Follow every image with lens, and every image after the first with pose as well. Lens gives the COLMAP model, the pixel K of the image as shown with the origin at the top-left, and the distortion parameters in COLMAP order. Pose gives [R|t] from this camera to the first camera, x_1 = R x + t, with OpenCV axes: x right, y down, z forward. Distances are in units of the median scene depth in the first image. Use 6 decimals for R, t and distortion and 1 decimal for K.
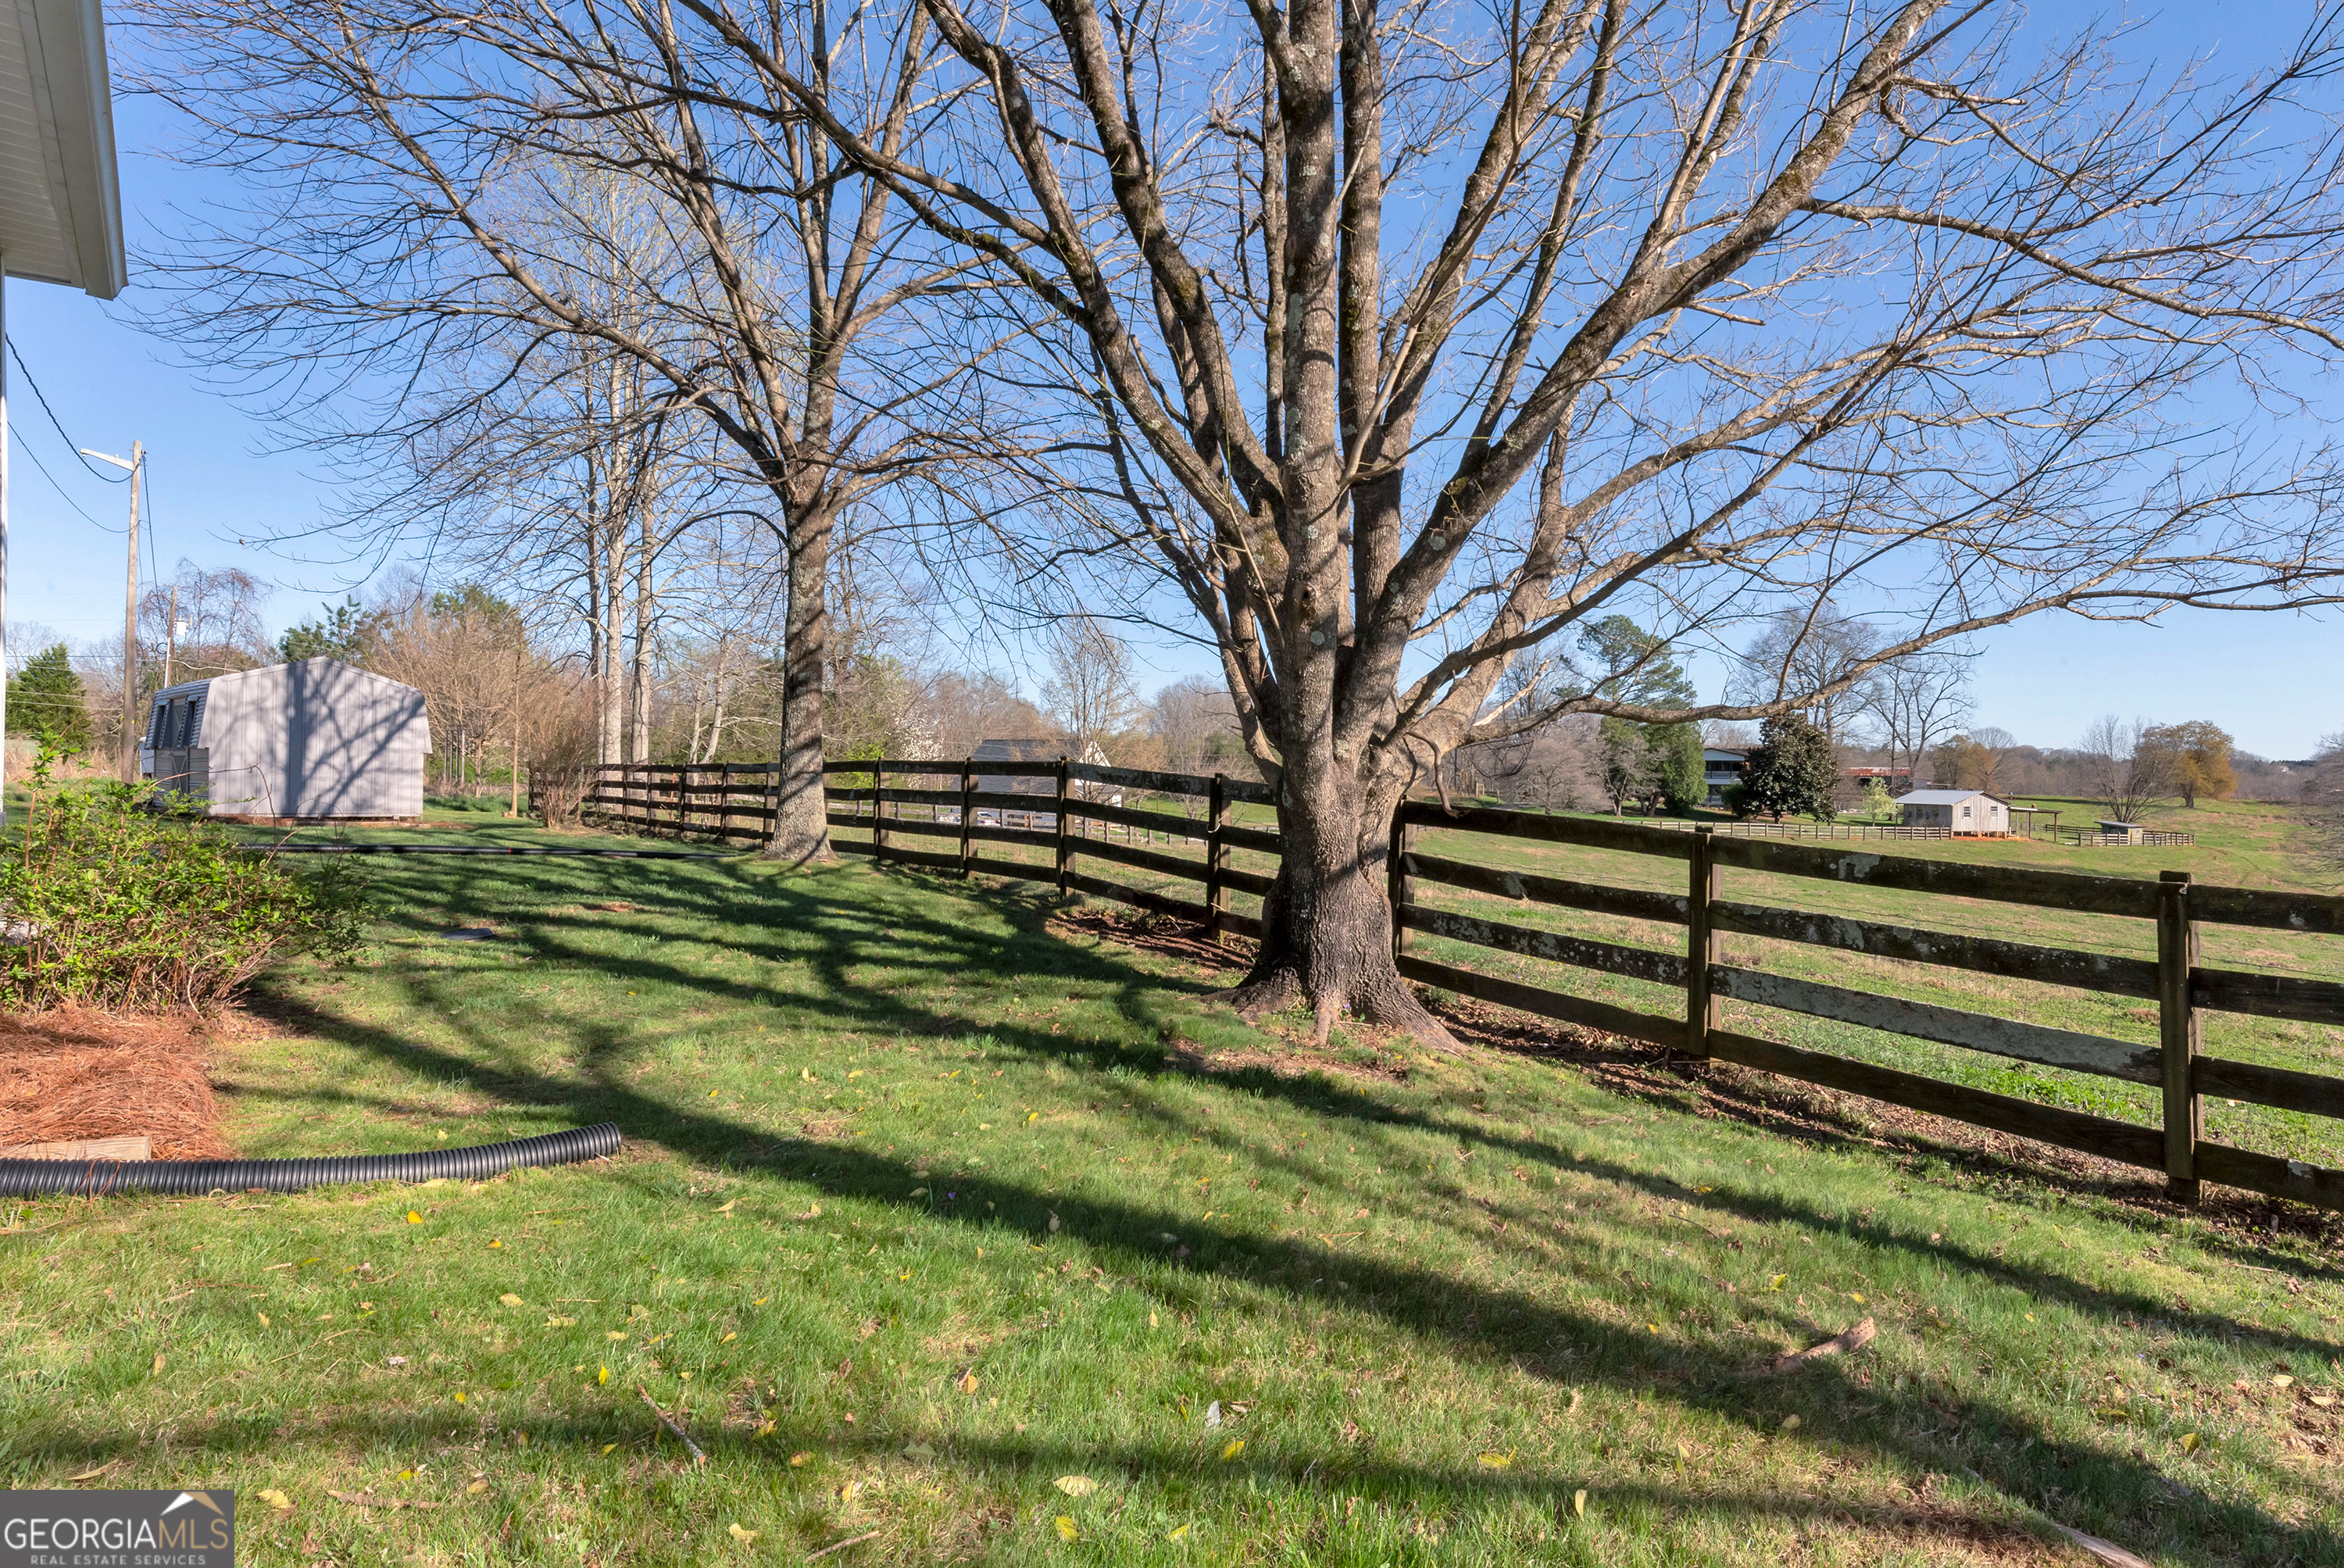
lens RADIAL K [[1267.0, 0, 1184.4], [0, 1267.0, 768.2], [0, 0, 1]] dist [0.001300, -0.001364]
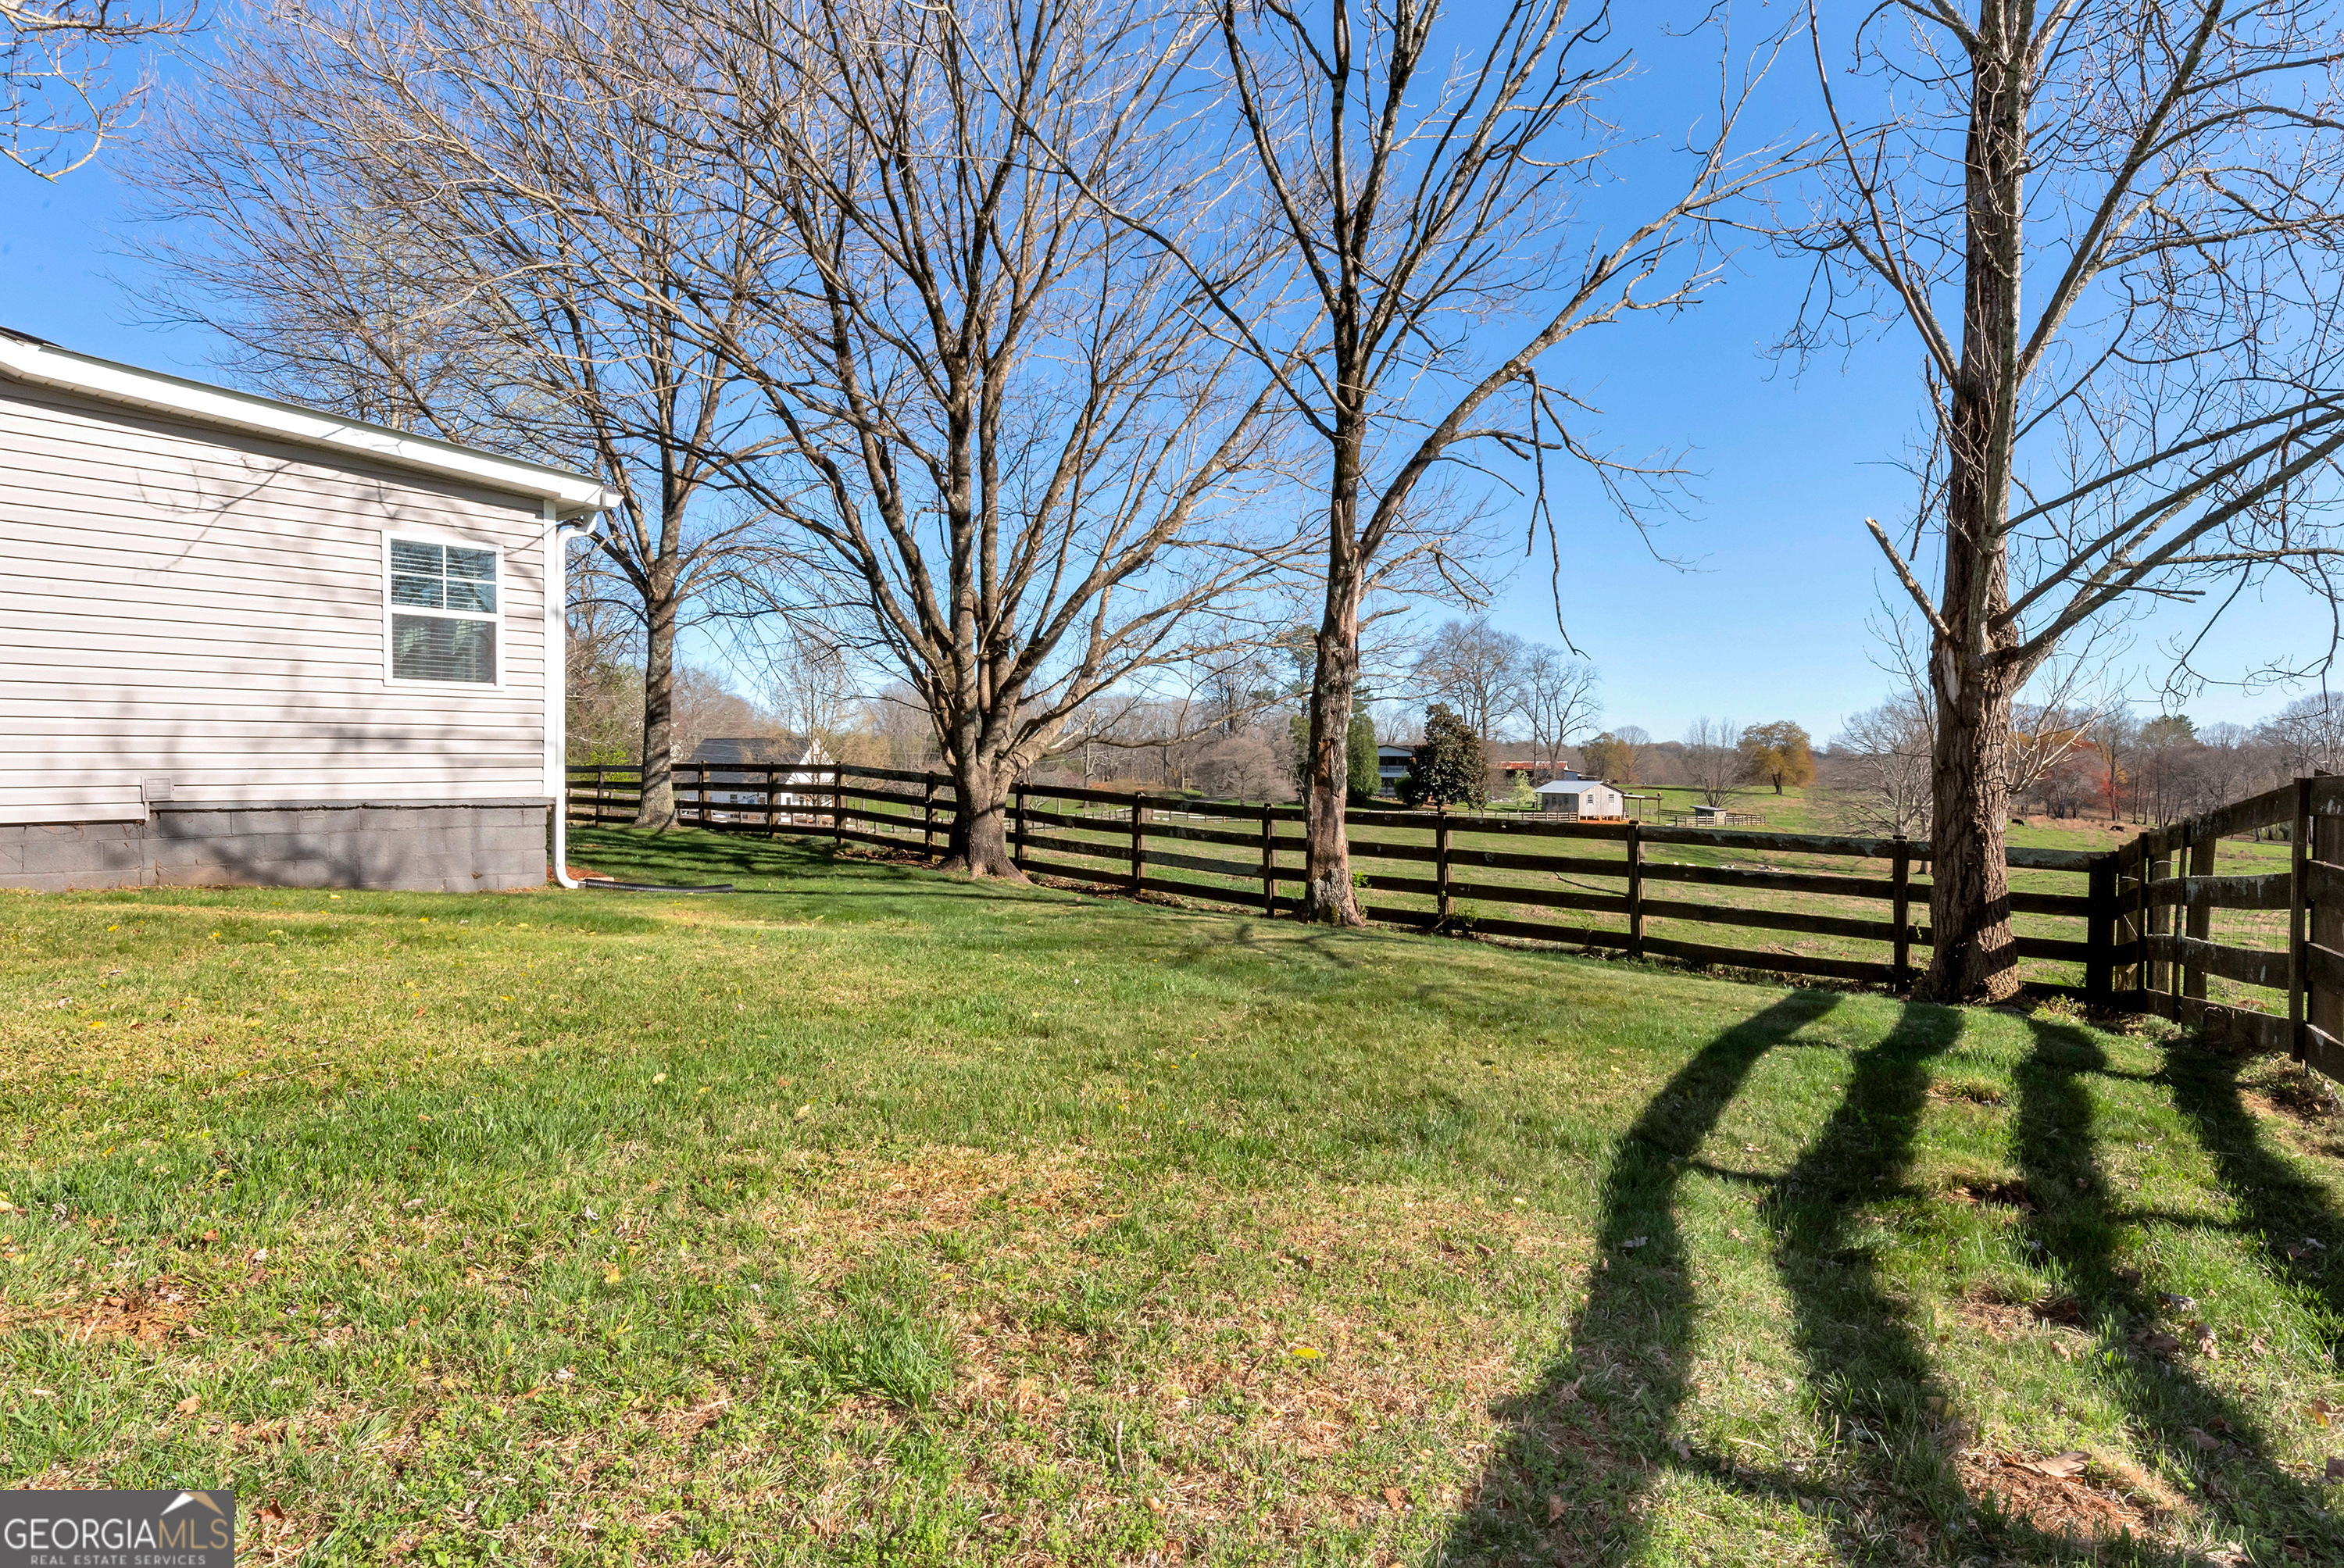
lens RADIAL K [[1267.0, 0, 1184.4], [0, 1267.0, 768.2], [0, 0, 1]] dist [0.001300, -0.001364]
pose [[0.976555, -0.006448, 0.215173, -0.013409], [0.005873, 0.999977, 0.003309, -0.005517], [-0.215189, -0.001968, 0.976570, -1.192846]]
